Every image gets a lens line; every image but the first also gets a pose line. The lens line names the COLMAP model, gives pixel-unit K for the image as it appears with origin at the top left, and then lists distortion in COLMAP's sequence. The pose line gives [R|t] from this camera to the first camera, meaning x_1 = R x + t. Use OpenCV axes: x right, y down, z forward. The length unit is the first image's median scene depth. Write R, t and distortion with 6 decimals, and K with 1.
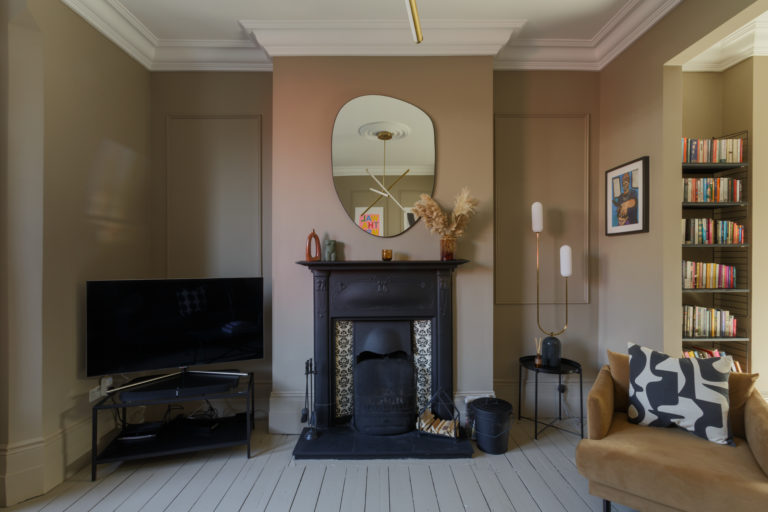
lens RADIAL K [[358.3, 0, 383.7], [0, 358.3, 262.5], [0, 0, 1]] dist [-0.014848, 0.011035]
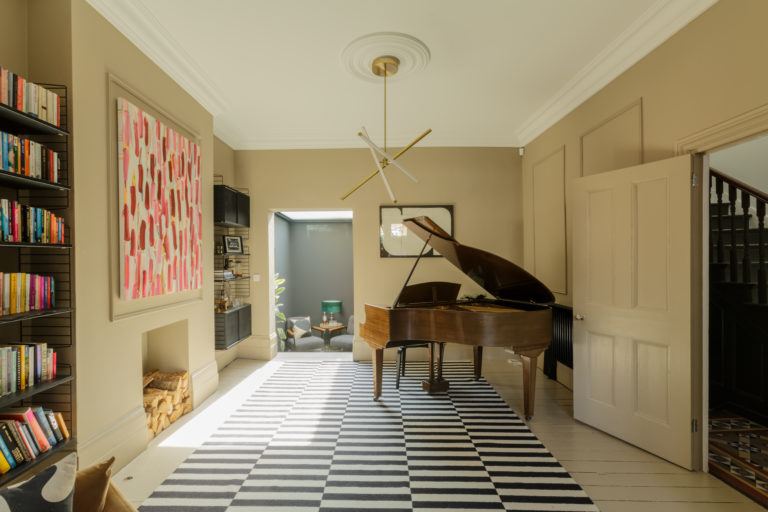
lens RADIAL K [[351.1, 0, 374.8], [0, 351.1, 263.4], [0, 0, 1]] dist [0.001089, 0.001020]
pose [[0.012427, -0.005905, 0.999905, 0.317046], [0.012562, 0.999905, 0.005748, -0.010442], [-0.999844, 0.012490, 0.012500, 0.375806]]
